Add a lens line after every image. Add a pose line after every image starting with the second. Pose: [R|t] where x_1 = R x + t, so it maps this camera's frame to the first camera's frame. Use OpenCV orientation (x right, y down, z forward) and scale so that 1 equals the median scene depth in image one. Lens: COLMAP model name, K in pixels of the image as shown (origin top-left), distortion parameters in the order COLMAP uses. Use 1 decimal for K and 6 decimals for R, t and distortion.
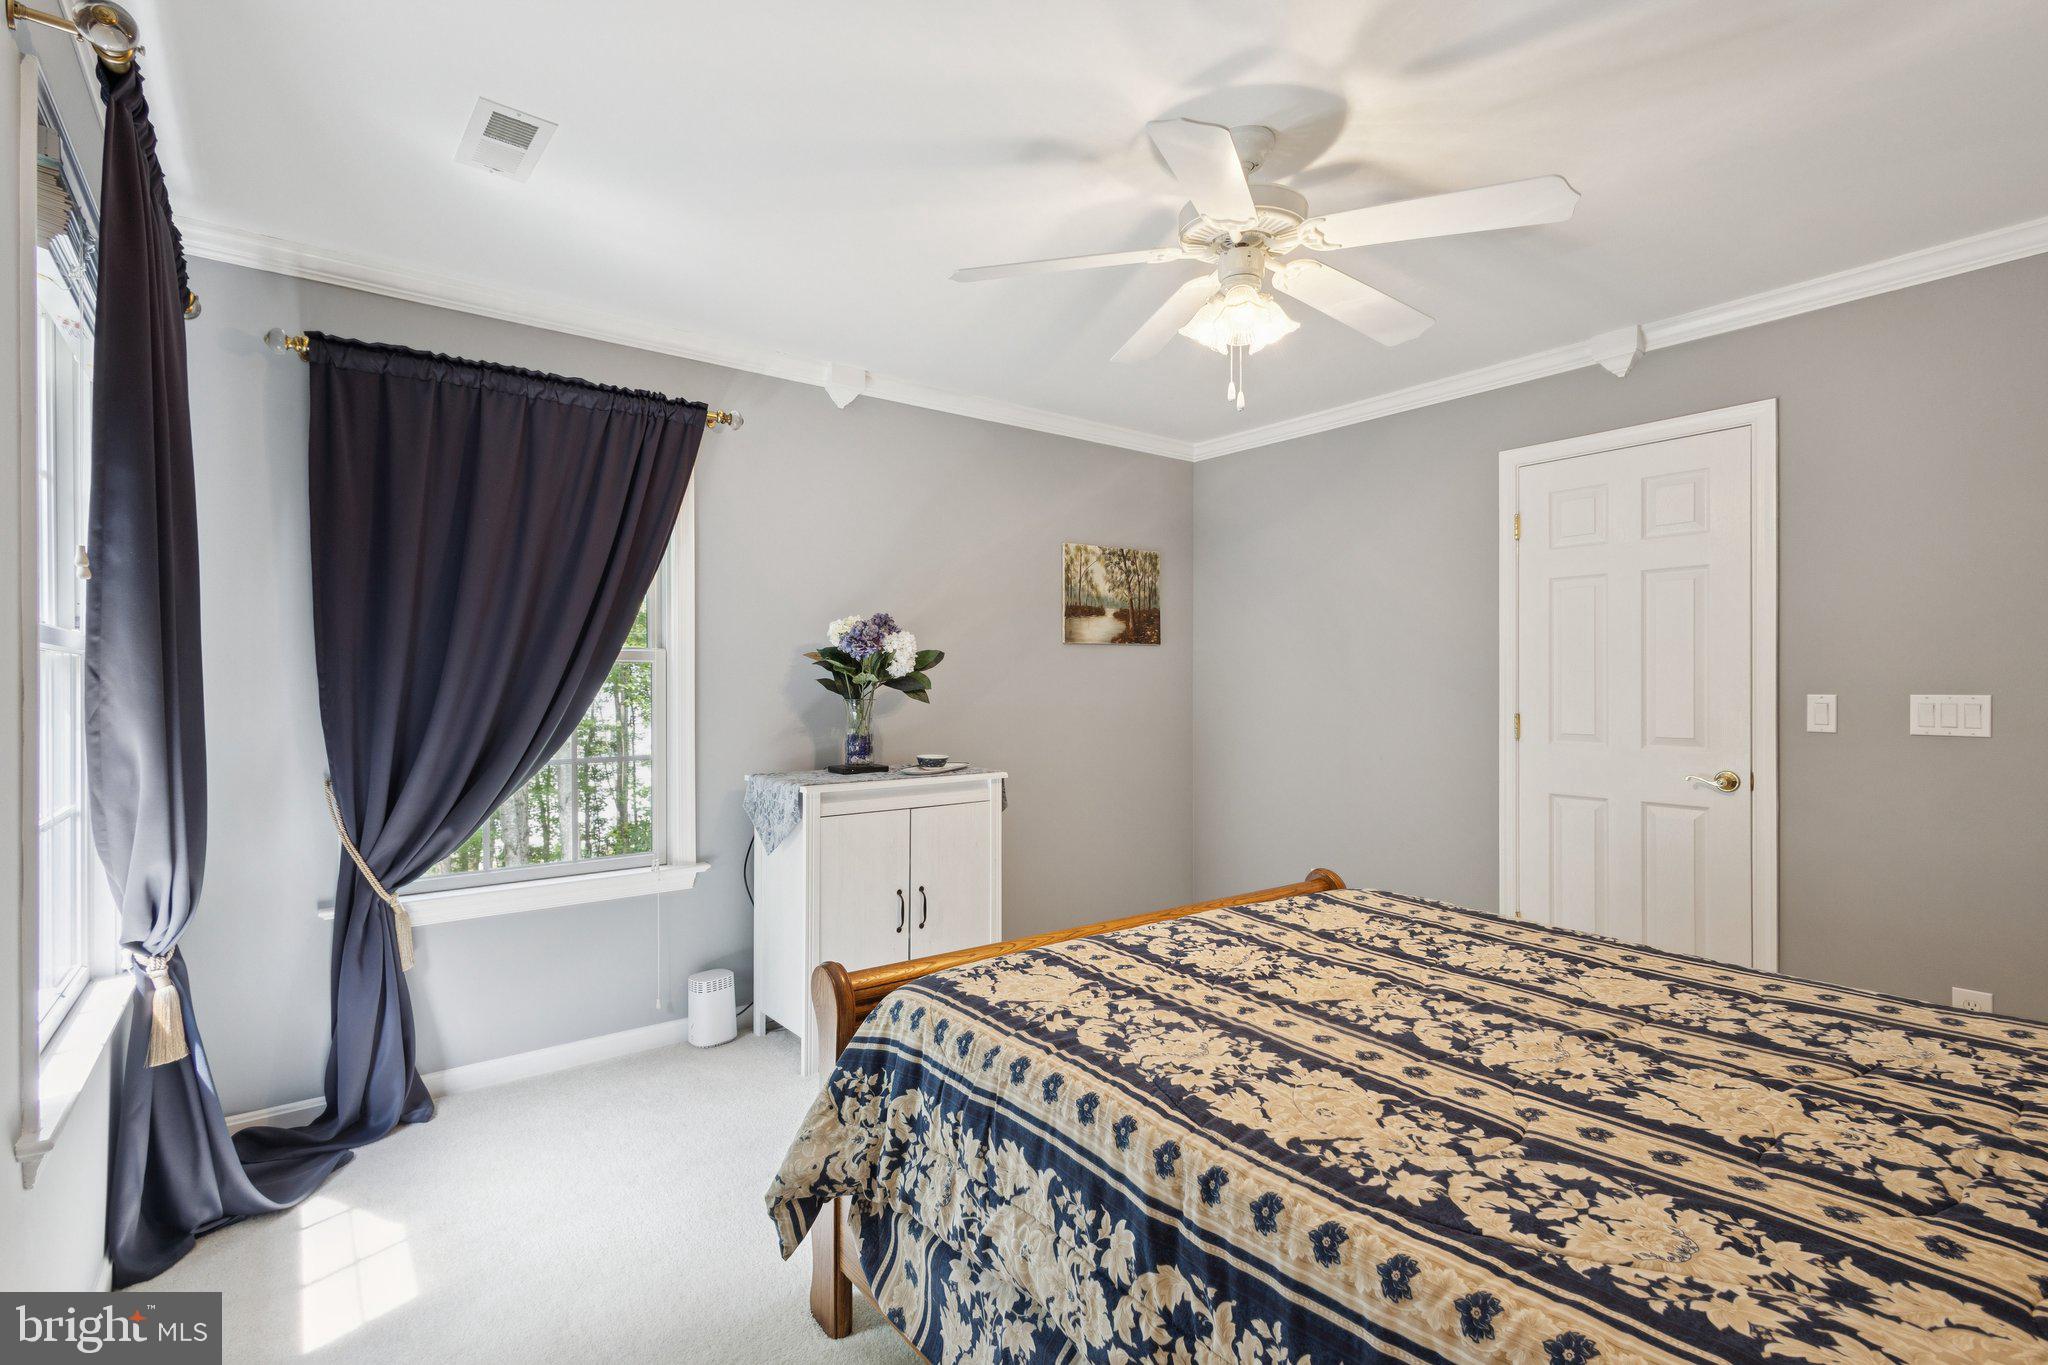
lens RADIAL K [[946.5, 0, 1018.0], [0, 946.5, 684.9], [0, 0, 1]] dist [0.012213, -0.002203]
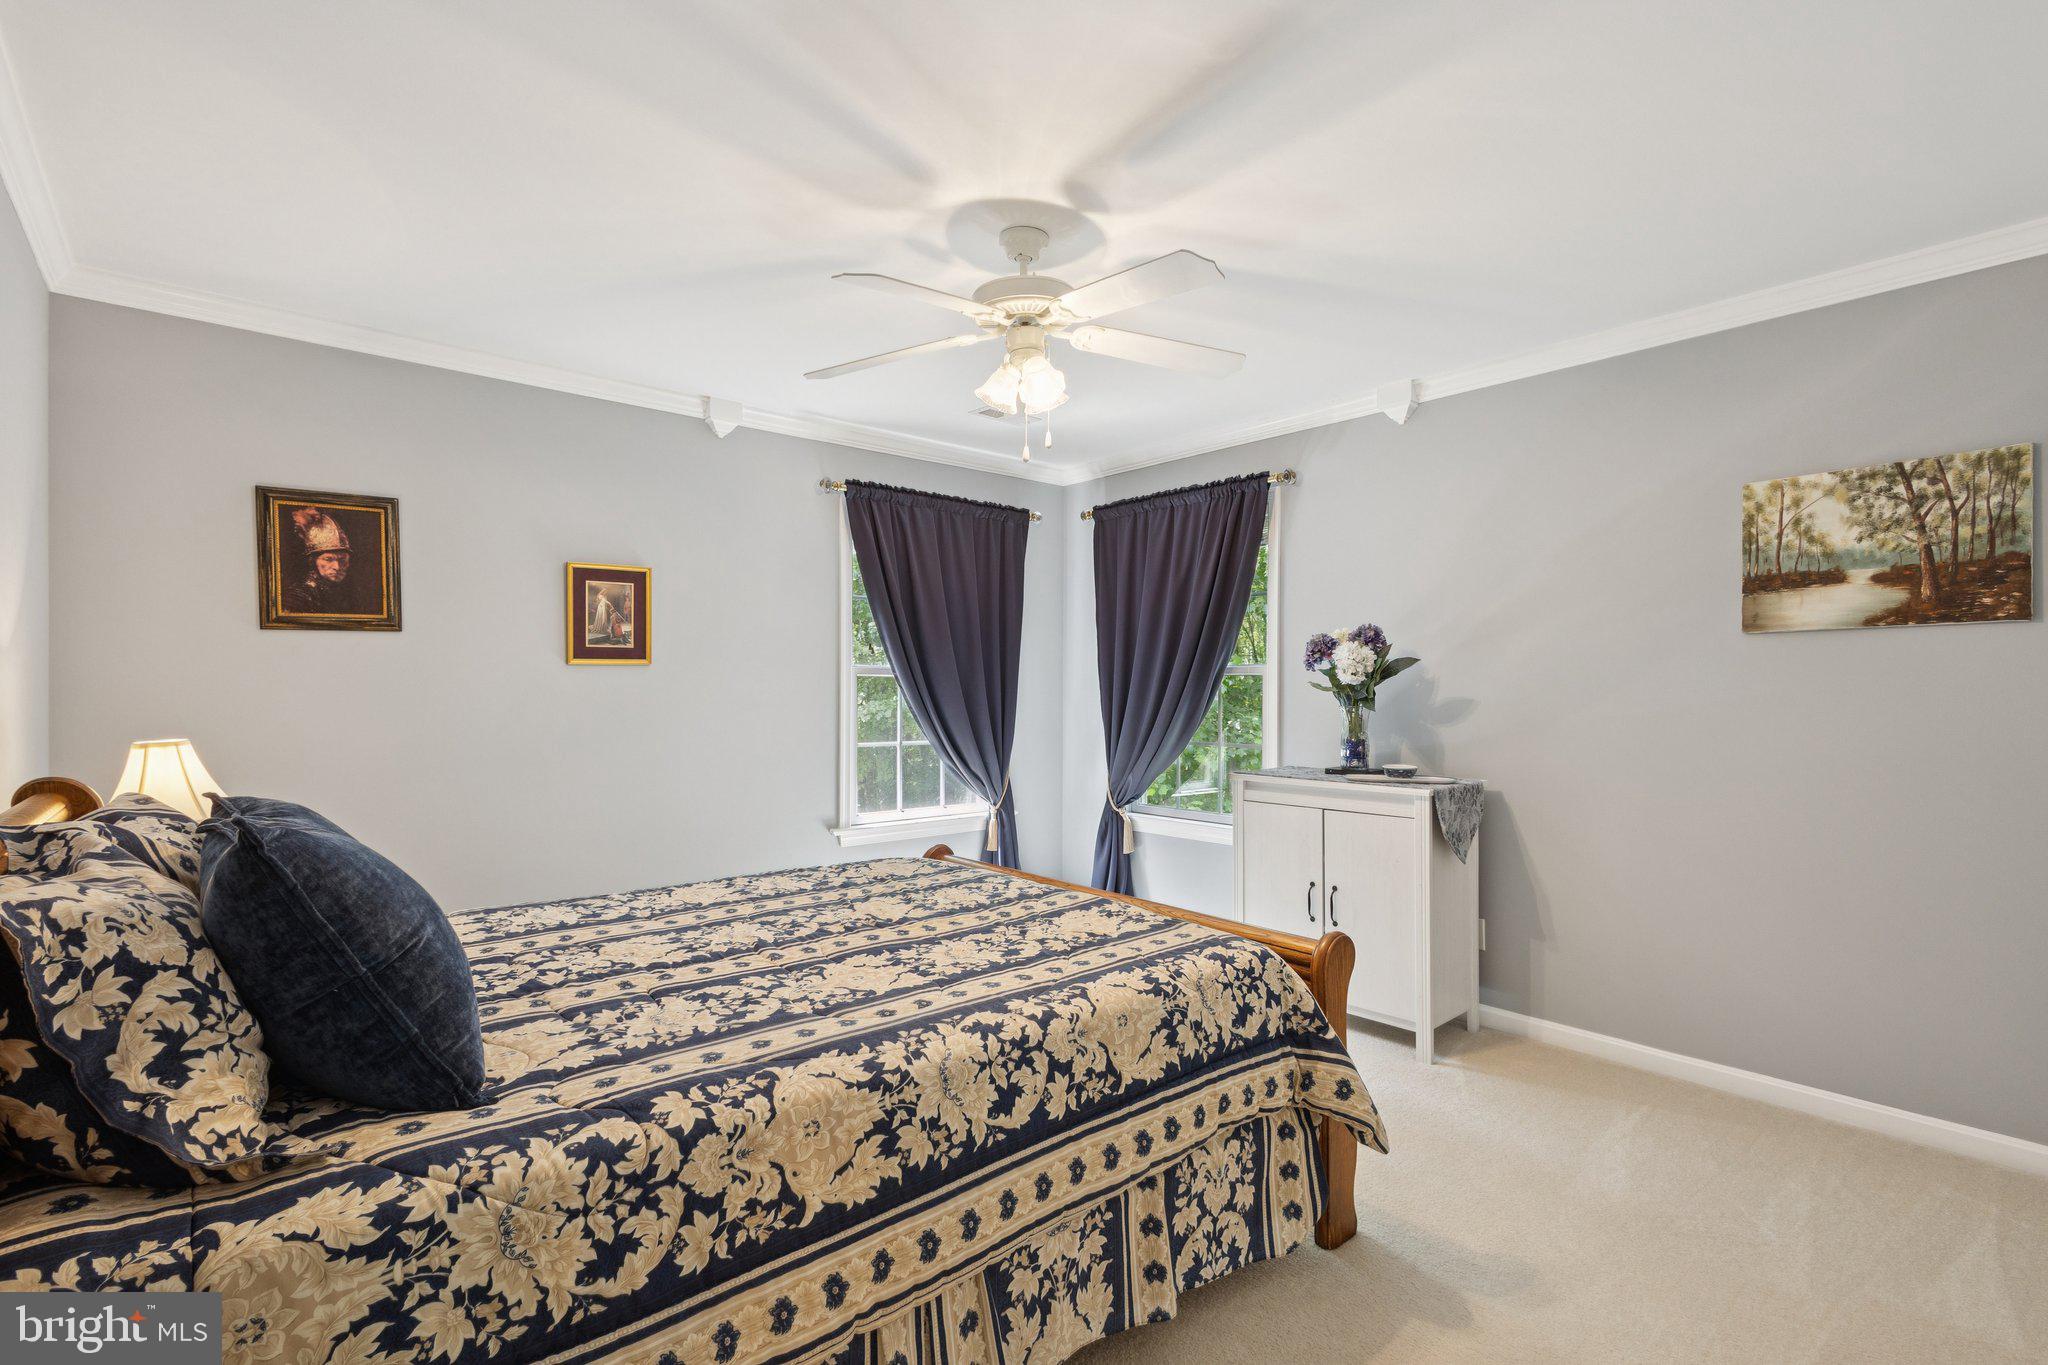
lens RADIAL K [[946.5, 0, 1018.0], [0, 946.5, 684.9], [0, 0, 1]] dist [0.012213, -0.002203]
pose [[0.056986, -0.010357, -0.998321, 0.855571], [-0.015044, 0.999824, -0.011232, 0.010069], [0.998262, 0.015659, 0.056820, 0.550486]]
